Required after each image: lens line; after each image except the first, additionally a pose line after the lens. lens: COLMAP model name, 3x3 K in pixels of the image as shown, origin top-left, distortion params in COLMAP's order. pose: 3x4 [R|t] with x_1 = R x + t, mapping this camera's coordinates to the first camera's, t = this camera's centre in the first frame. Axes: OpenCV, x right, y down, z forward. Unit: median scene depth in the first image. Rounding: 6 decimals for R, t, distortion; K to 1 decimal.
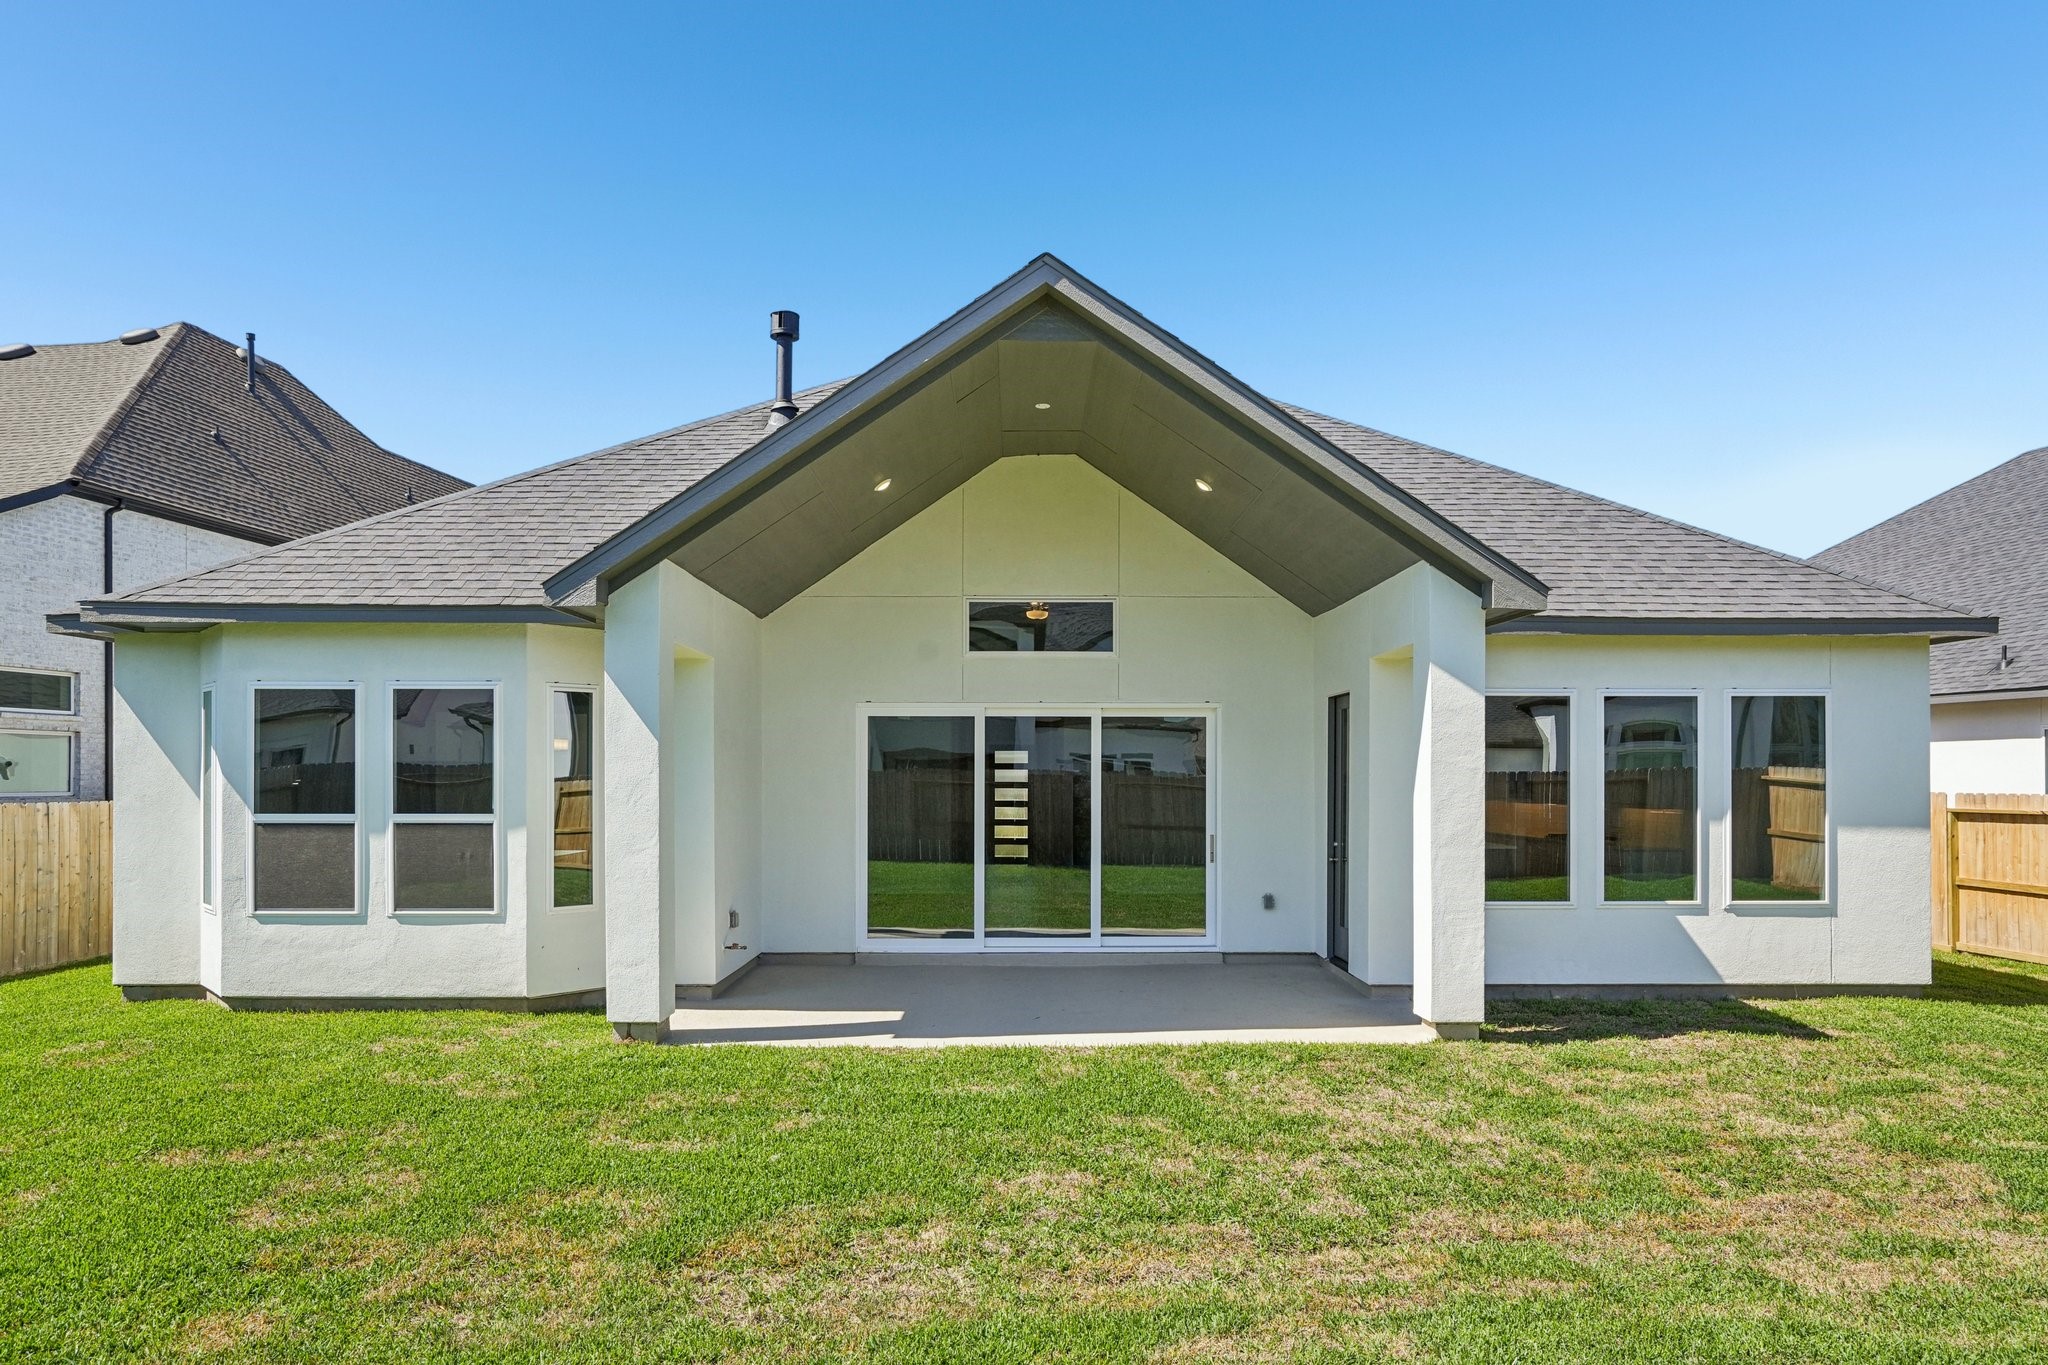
lens RADIAL K [[1191.7, 0, 1024.0], [0, 1191.7, 682.5], [0, 0, 1]] dist [-0.003358, -0.000367]
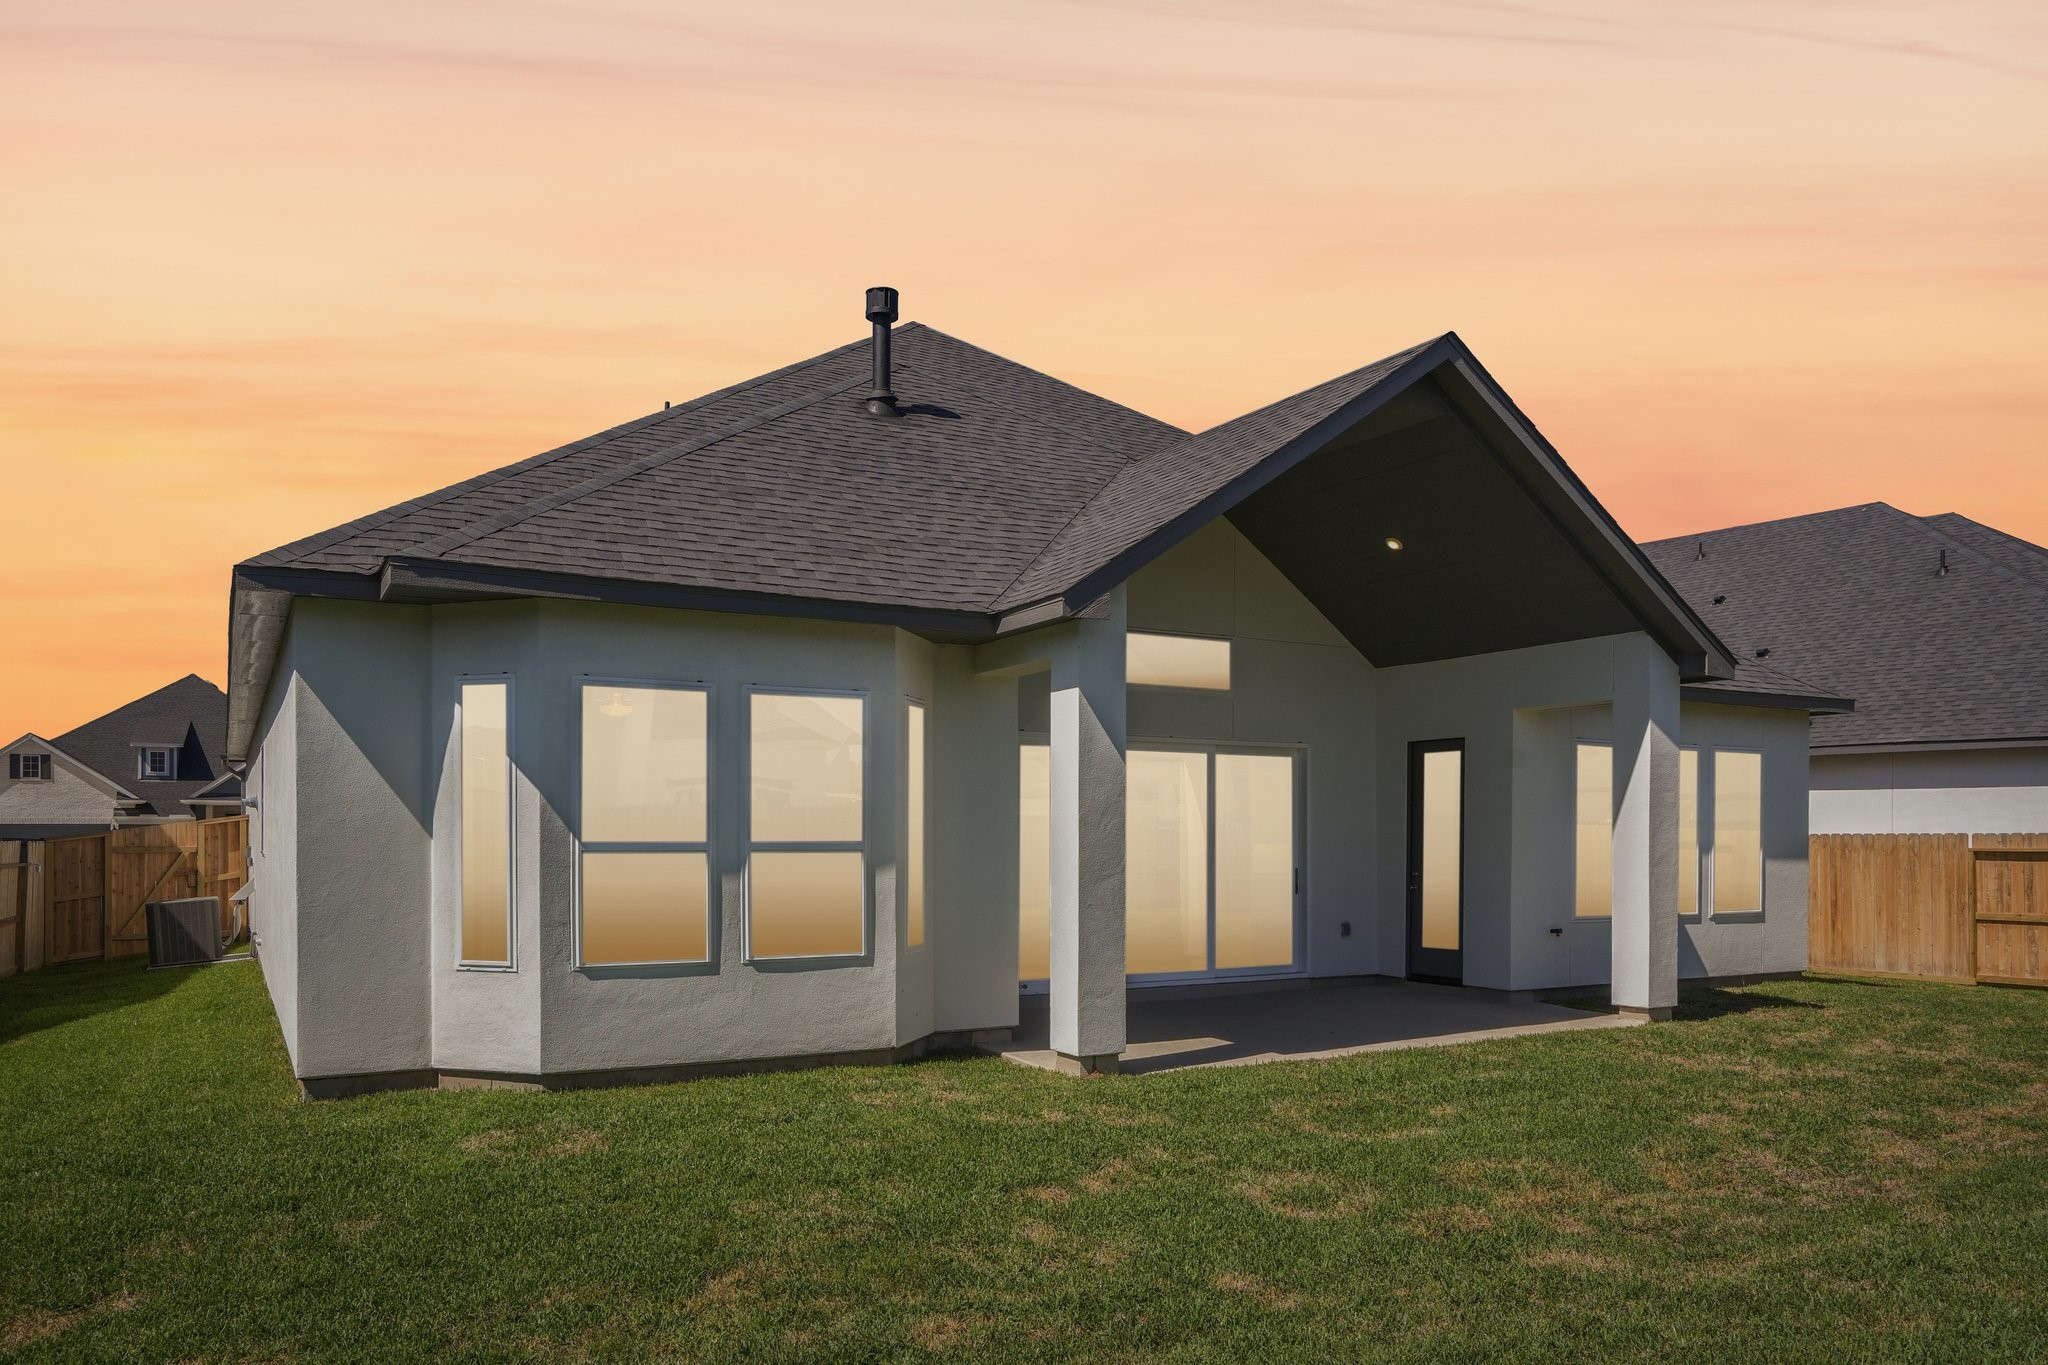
lens RADIAL K [[1410.6, 0, 1023.8], [0, 1410.6, 714.6], [0, 0, 1]] dist [0.004858, 0.001883]
pose [[0.875545, 0.043020, 0.481218, -0.853768], [-0.040431, 0.999058, -0.015753, 0.028446], [-0.481442, -0.005663, 0.876460, 0.030037]]
